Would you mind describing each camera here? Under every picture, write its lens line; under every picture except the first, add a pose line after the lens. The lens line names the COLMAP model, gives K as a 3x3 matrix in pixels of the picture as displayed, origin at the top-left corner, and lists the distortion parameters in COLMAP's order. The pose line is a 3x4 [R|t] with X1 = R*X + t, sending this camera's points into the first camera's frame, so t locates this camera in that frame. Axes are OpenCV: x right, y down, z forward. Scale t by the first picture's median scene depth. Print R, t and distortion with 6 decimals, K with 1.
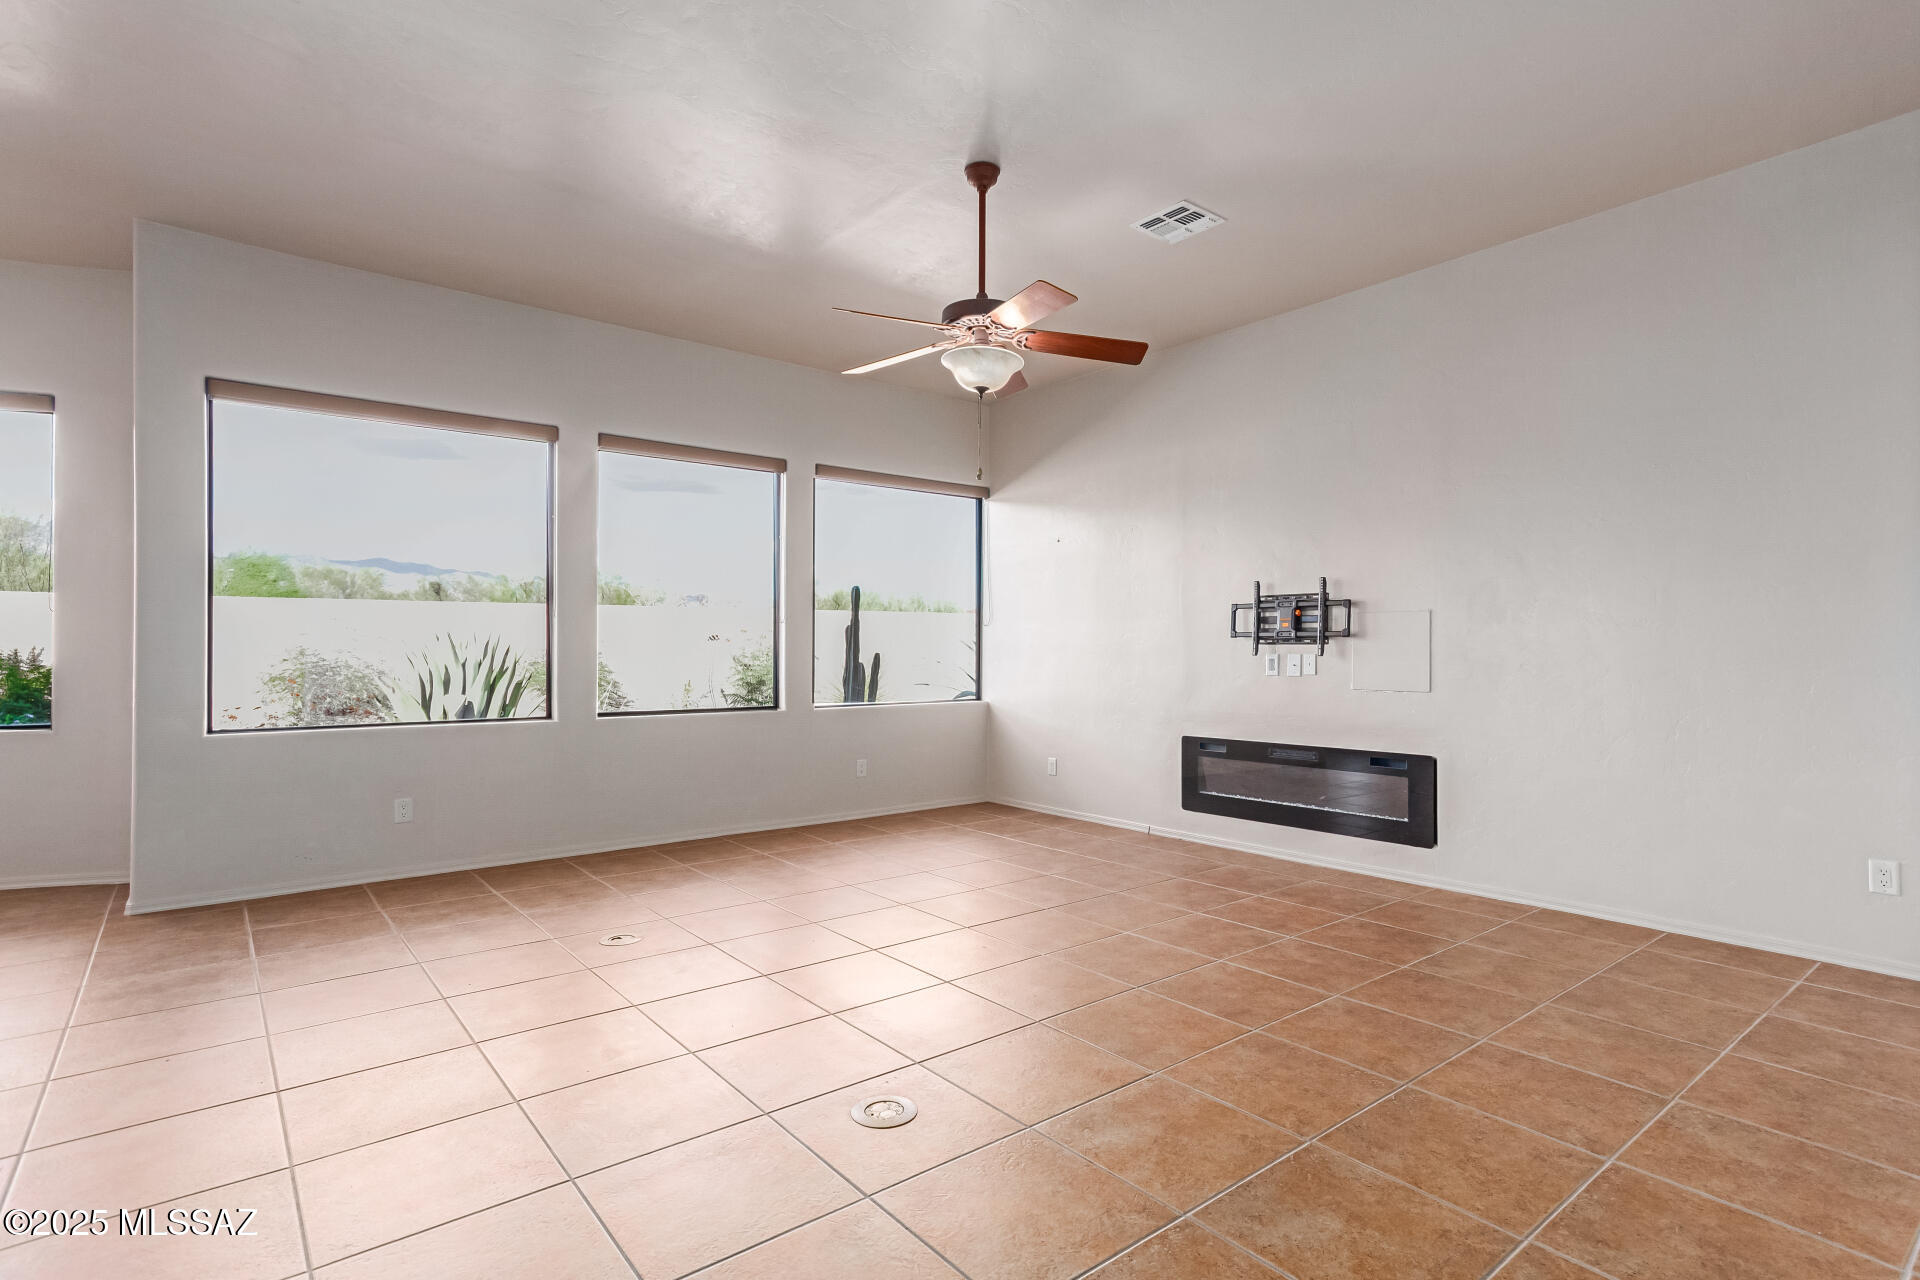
lens RADIAL K [[892.6, 0, 954.6], [0, 892.6, 637.6], [0, 0, 1]] dist [0.000393, 0.003082]
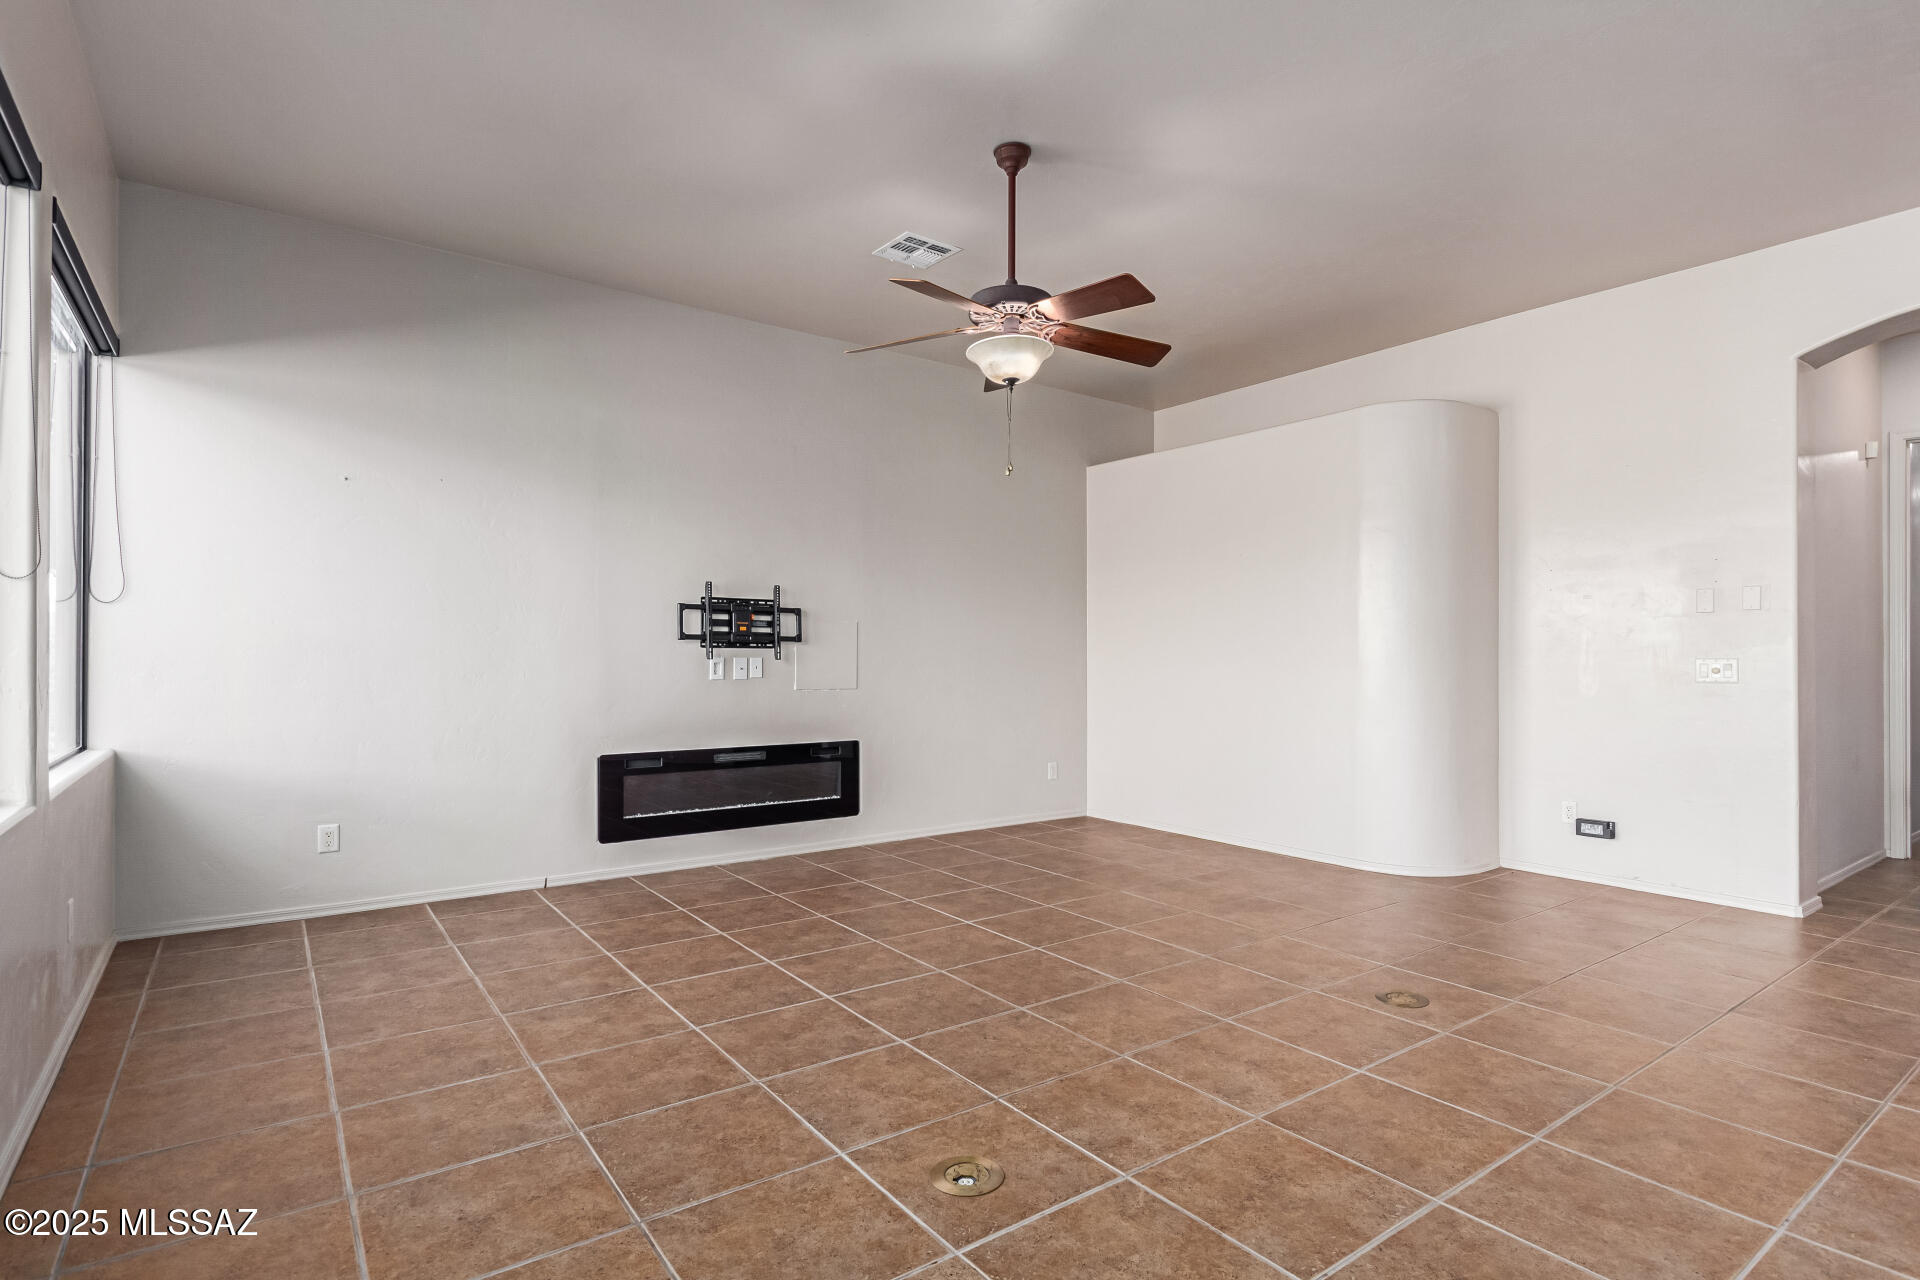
lens RADIAL K [[959.2, 0, 955.9], [0, 959.2, 651.3], [0, 0, 1]] dist [-0.000292, -0.001122]
pose [[0.034452, 0.002976, 0.999402, -0.700221], [-0.028497, 0.999592, -0.001995, 0.006647], [-0.999000, -0.028411, 0.034523, 0.721717]]
